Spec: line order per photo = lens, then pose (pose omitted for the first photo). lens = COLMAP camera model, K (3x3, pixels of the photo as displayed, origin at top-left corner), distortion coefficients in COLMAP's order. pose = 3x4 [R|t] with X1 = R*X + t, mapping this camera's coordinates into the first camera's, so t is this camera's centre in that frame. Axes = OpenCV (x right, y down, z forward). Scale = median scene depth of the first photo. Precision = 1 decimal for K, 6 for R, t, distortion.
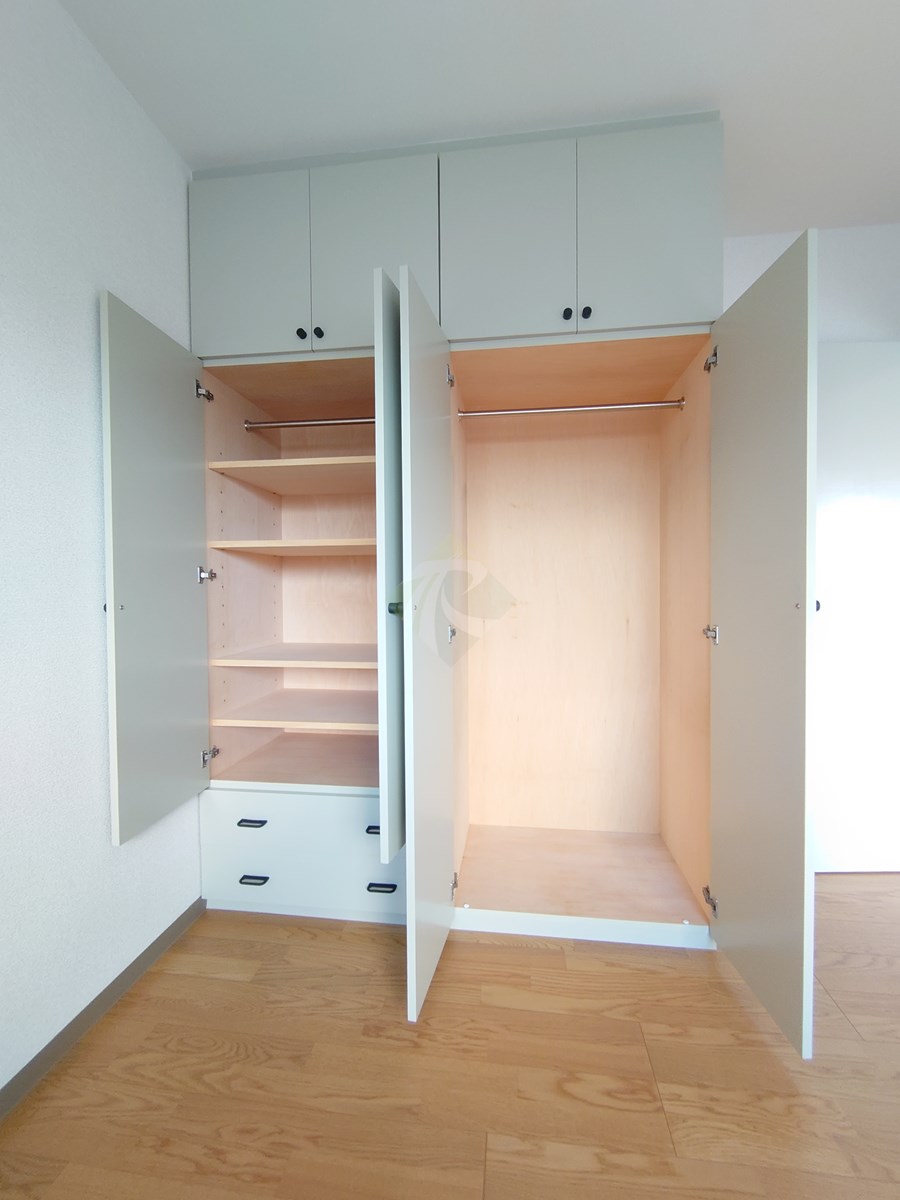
lens RADIAL K [[515.5, 0, 447.6], [0, 515.5, 606.6], [0, 0, 1]] dist [-0.001662, -0.000759]
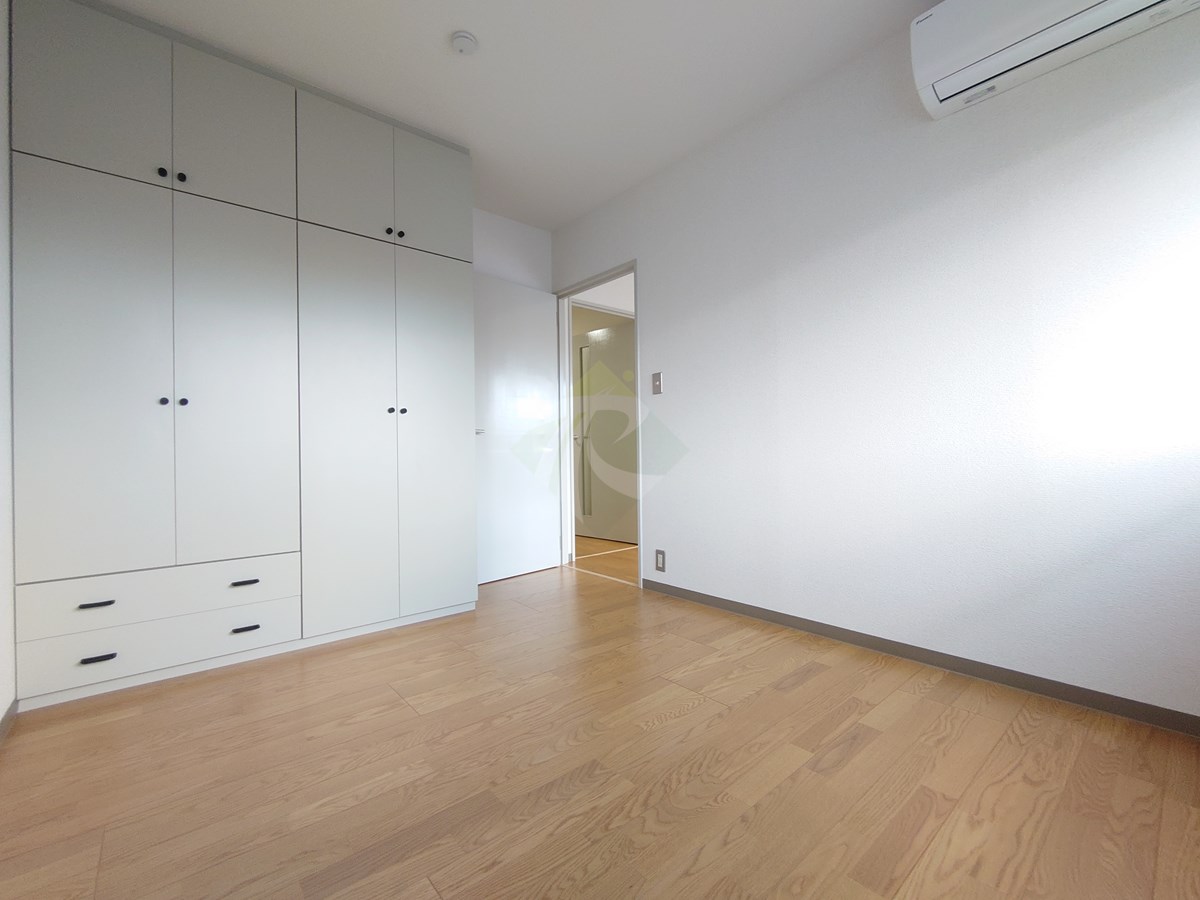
lens RADIAL K [[515.5, 0, 599.8], [0, 515.5, 451.8], [0, 0, 1]] dist [-0.001662, -0.000759]
pose [[0.678103, -0.006919, 0.734934, -0.449300], [0.026888, 0.999520, -0.015400, 0.147775], [-0.734475, 0.030204, 0.677963, -0.492075]]
